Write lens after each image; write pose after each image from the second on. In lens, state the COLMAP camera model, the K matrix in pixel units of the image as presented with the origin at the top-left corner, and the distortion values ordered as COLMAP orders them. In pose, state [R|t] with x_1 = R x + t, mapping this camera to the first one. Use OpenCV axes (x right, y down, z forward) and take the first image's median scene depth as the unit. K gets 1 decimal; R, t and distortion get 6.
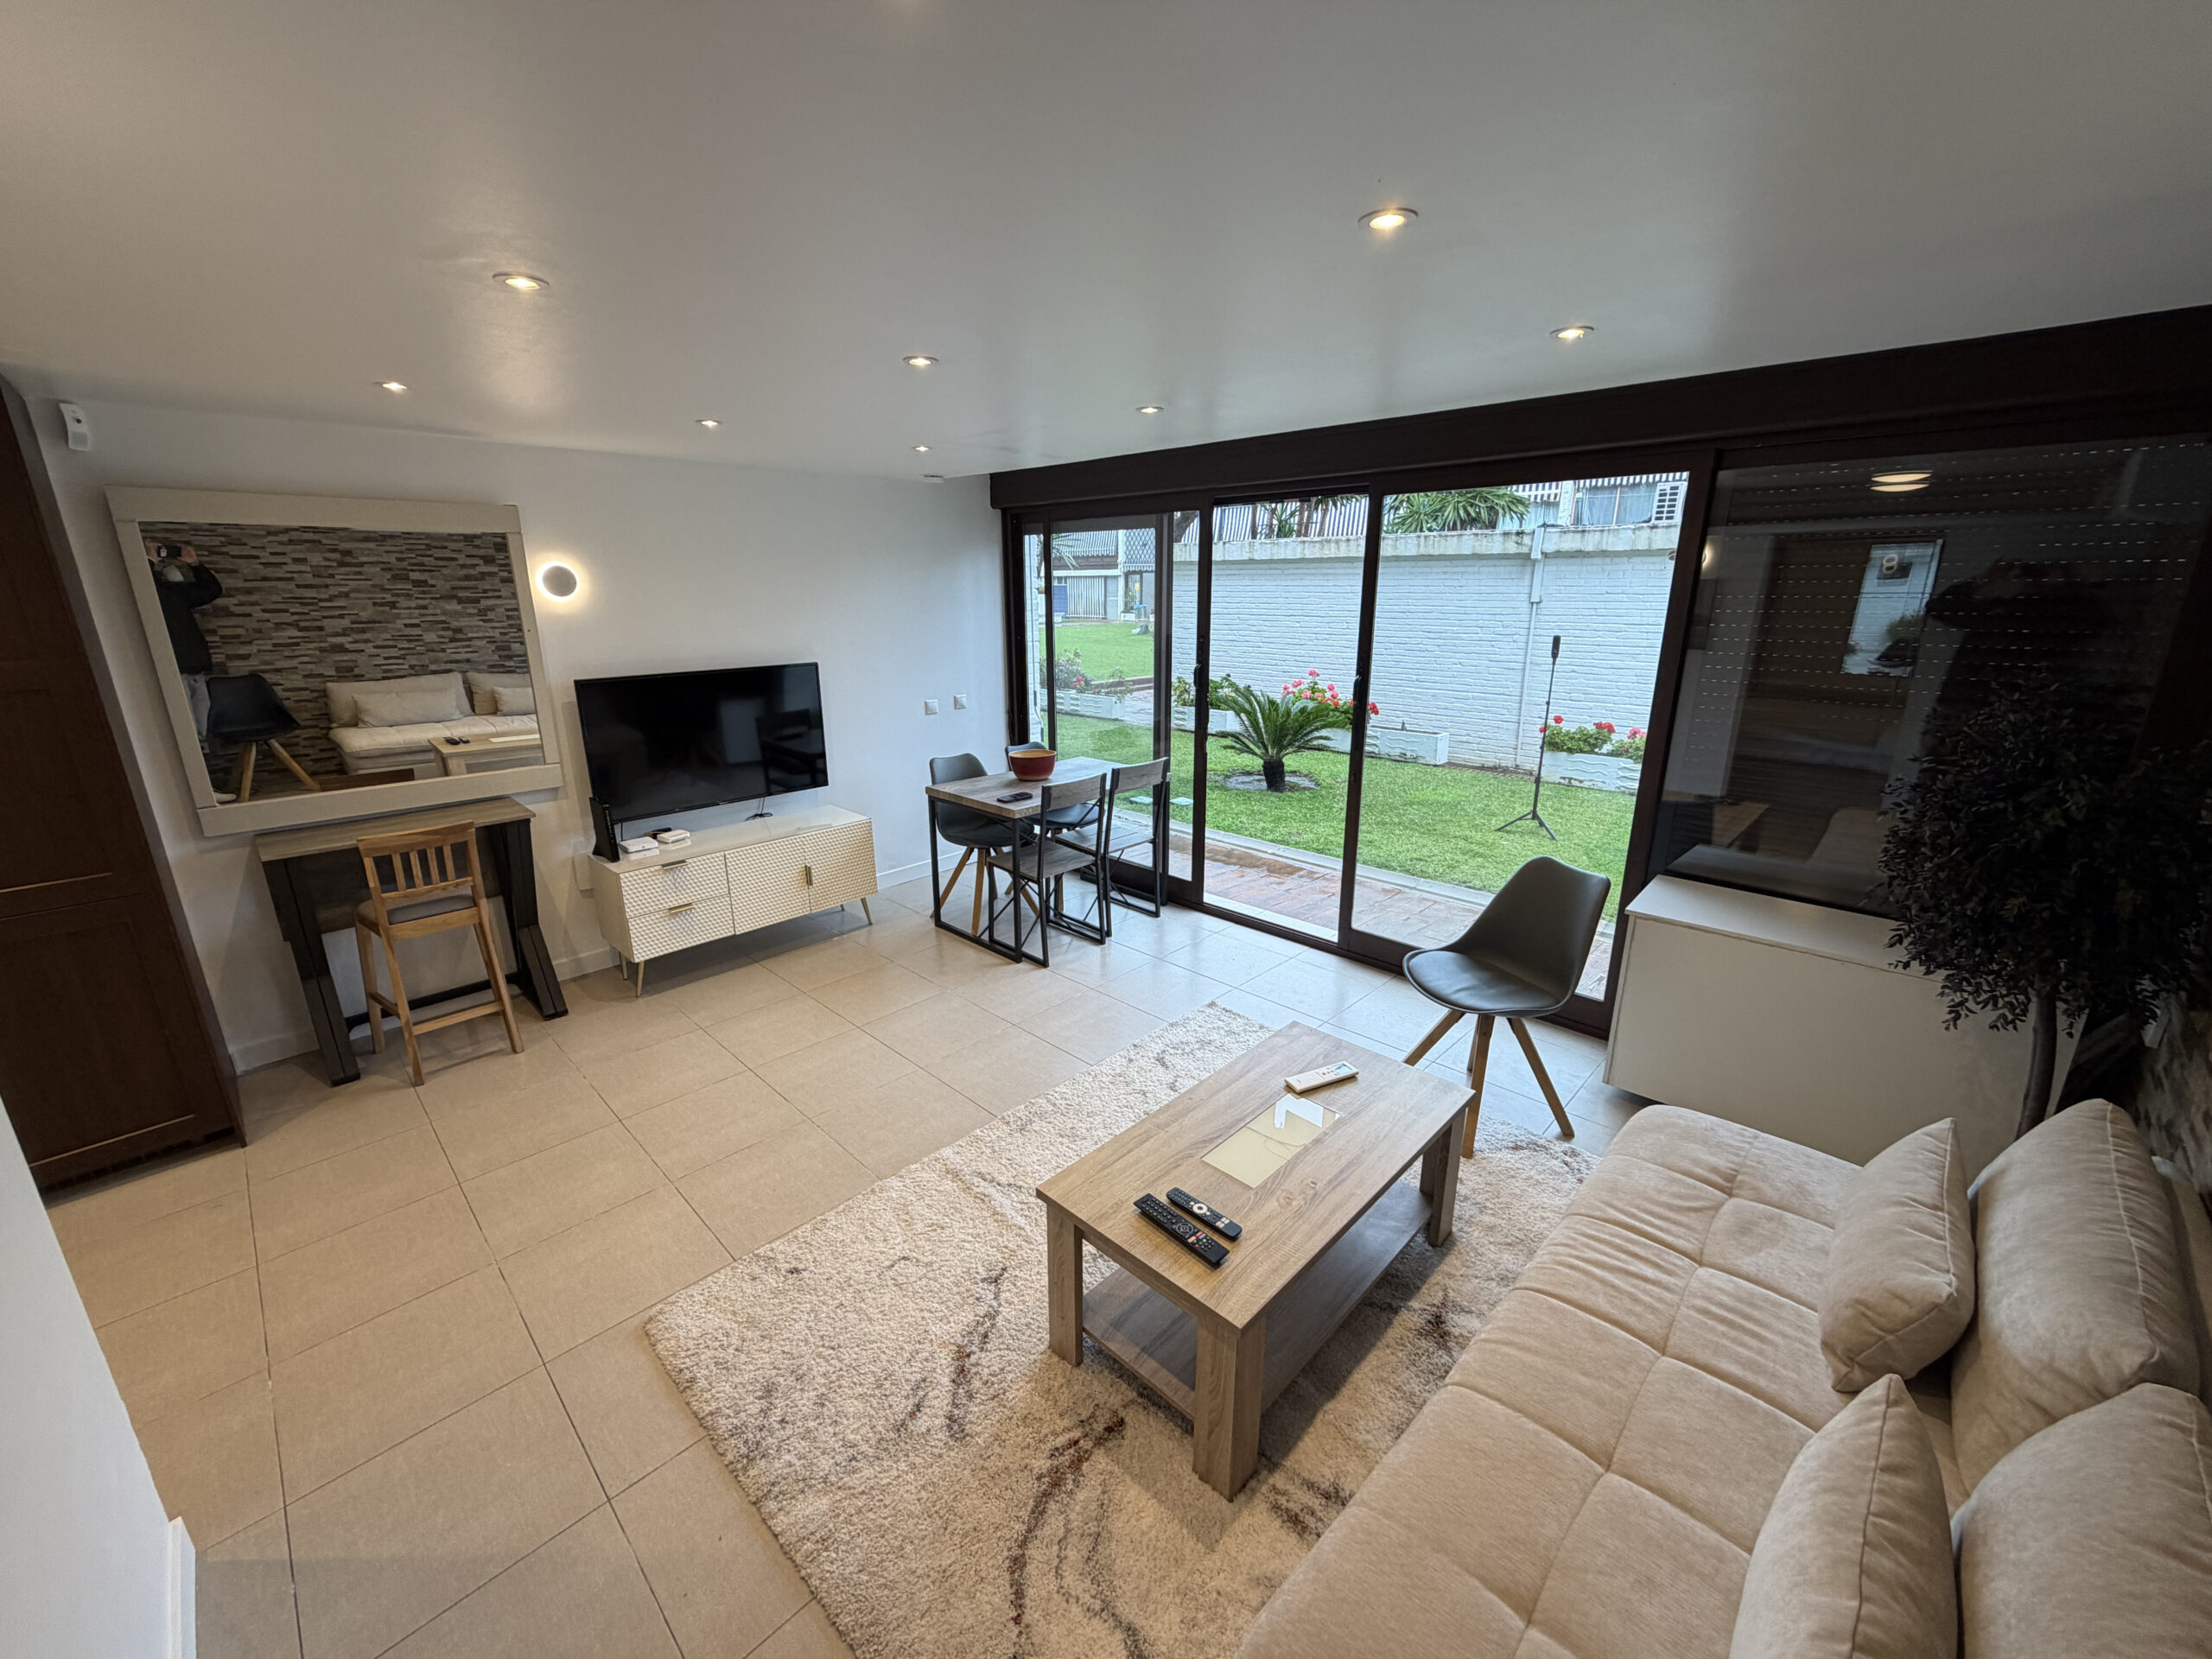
lens RADIAL K [[879.0, 0, 1093.3], [0, 879.0, 824.1], [0, 0, 1]] dist [0.001229, -0.000513]
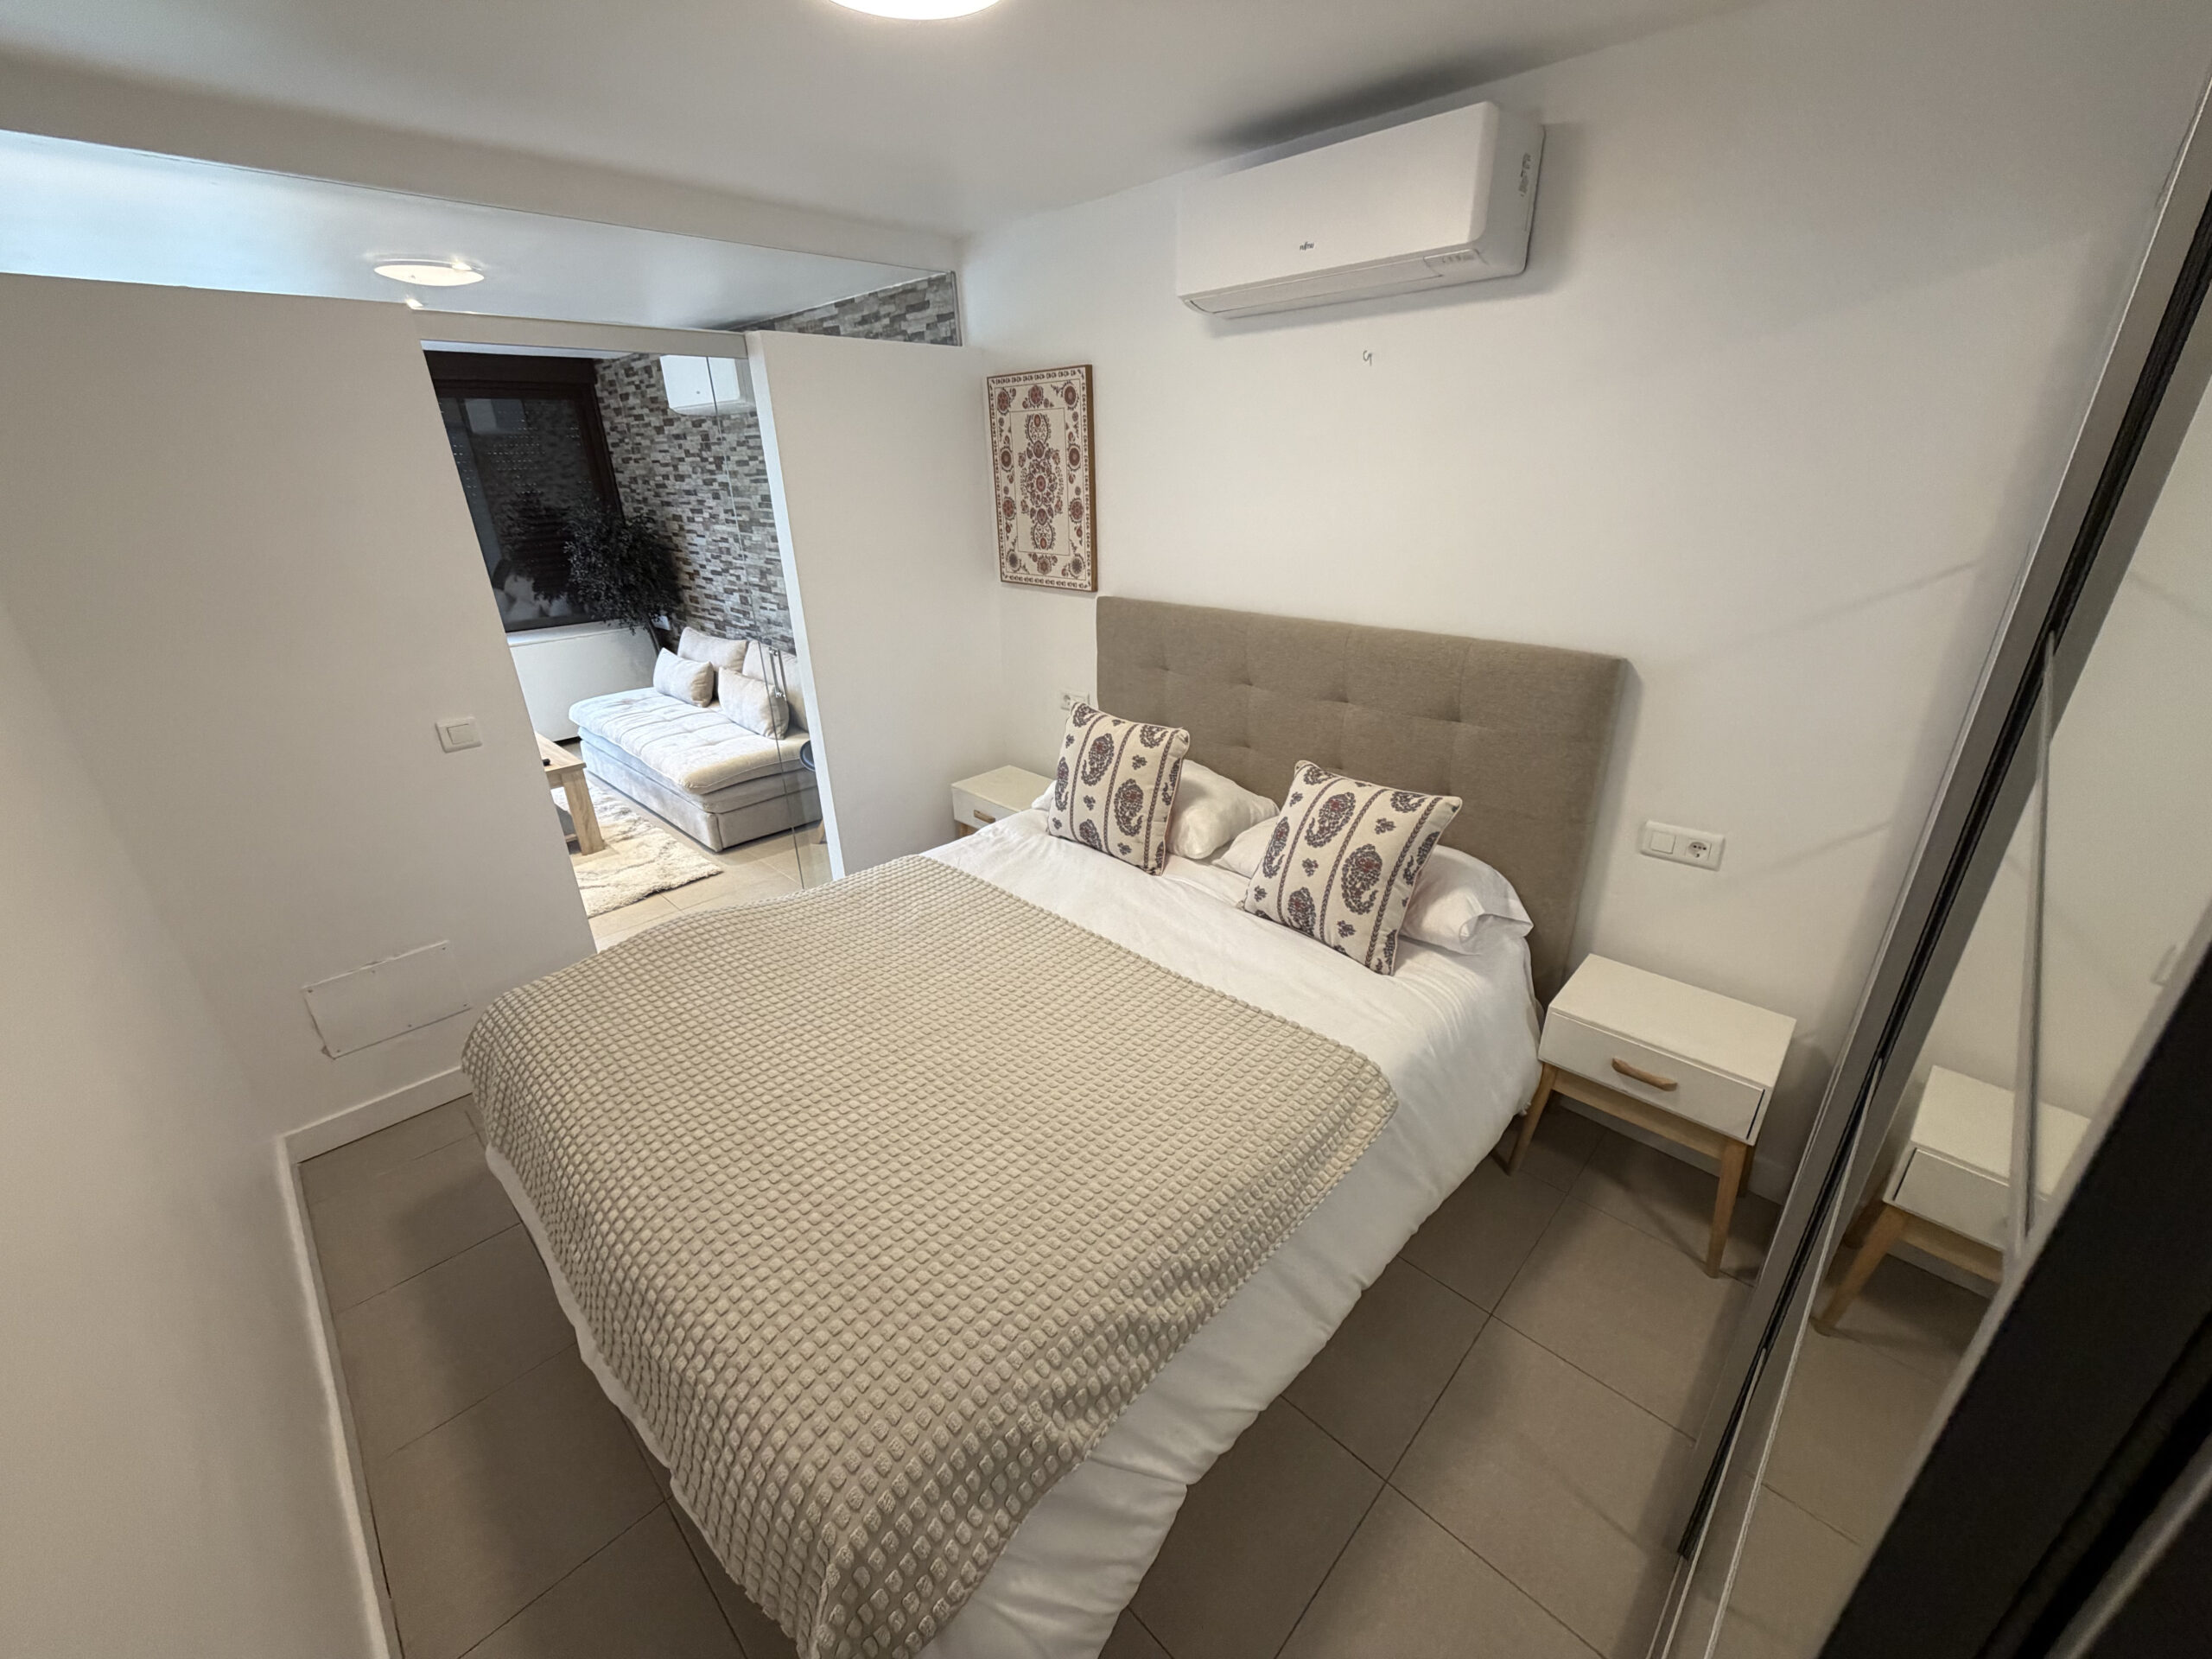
lens RADIAL K [[879.0, 0, 1111.4], [0, 879.0, 829.5], [0, 0, 1]] dist [0.001229, -0.000513]
pose [[-0.007308, -0.384490, 0.923100, -0.632188], [0.287560, 0.883324, 0.370200, 0.070212], [-0.957735, 0.268152, 0.104108, -0.182417]]
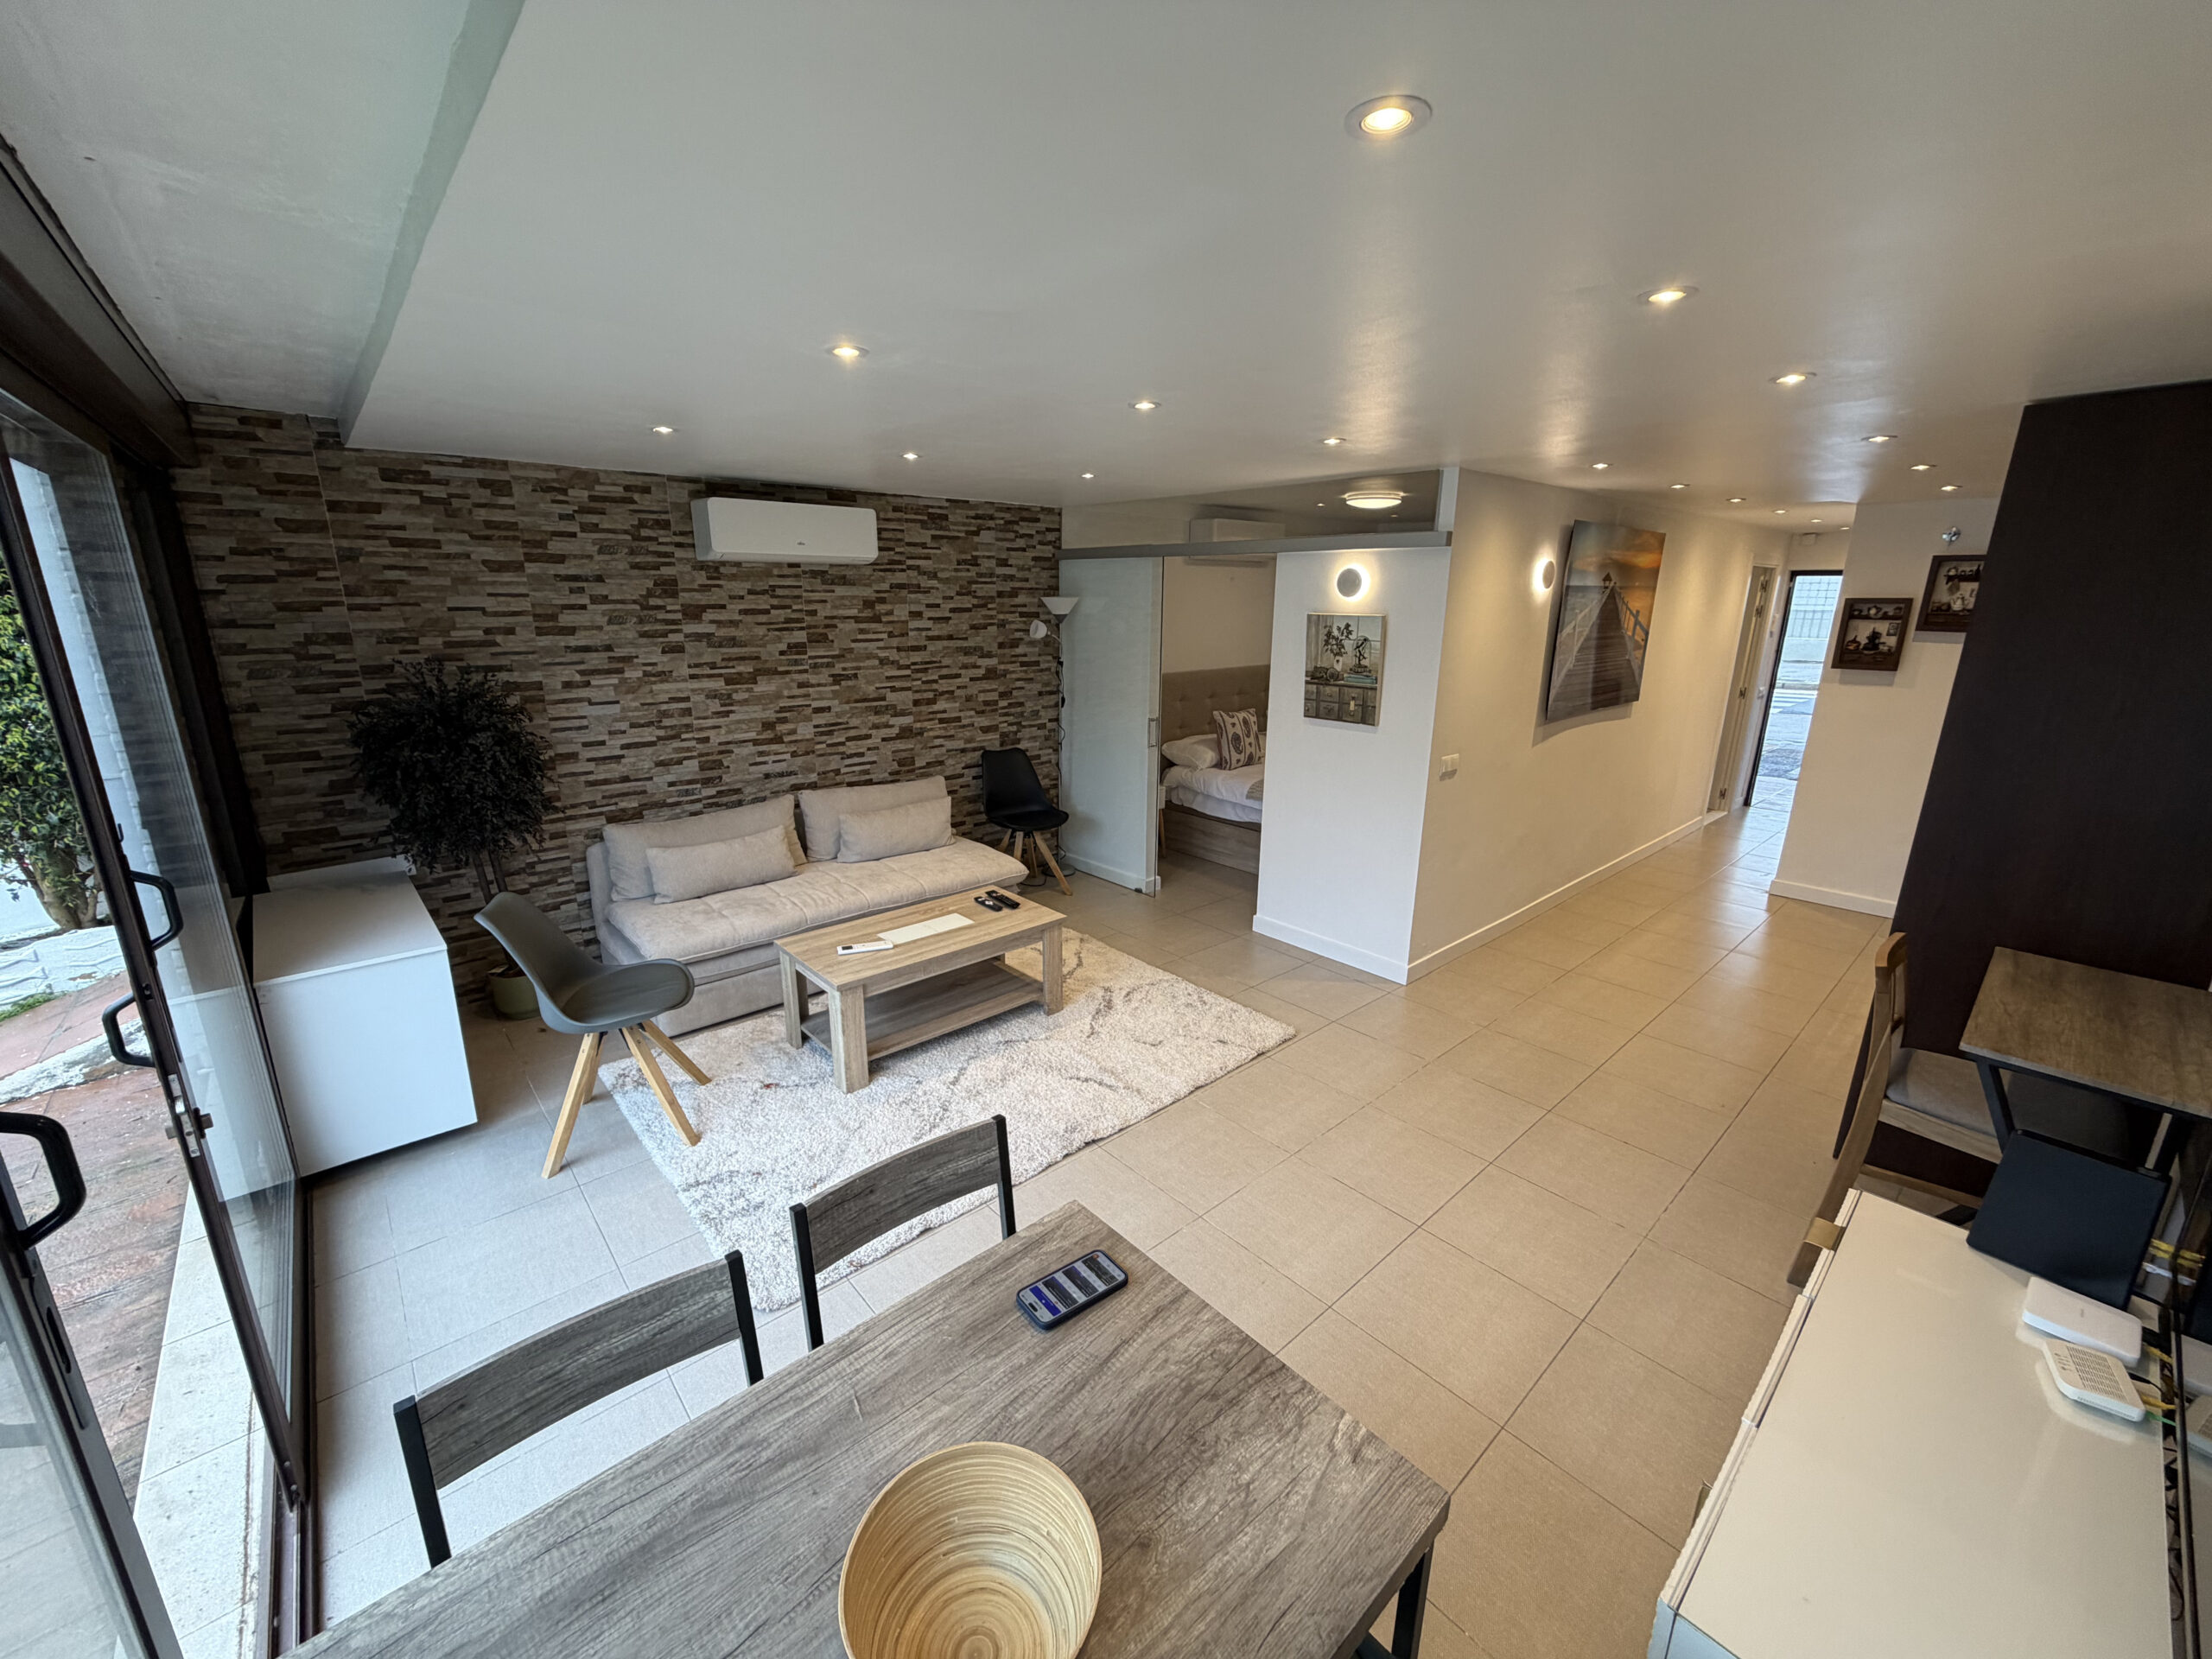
lens RADIAL K [[879.0, 0, 1097.5], [0, 879.0, 830.8], [0, 0, 1]] dist [0.001229, -0.000513]
pose [[-0.998045, -0.017603, 0.059977, -0.084255], [0.015523, 0.859666, 0.510621, -0.253791], [-0.060548, 0.510554, -0.857711, 0.890553]]
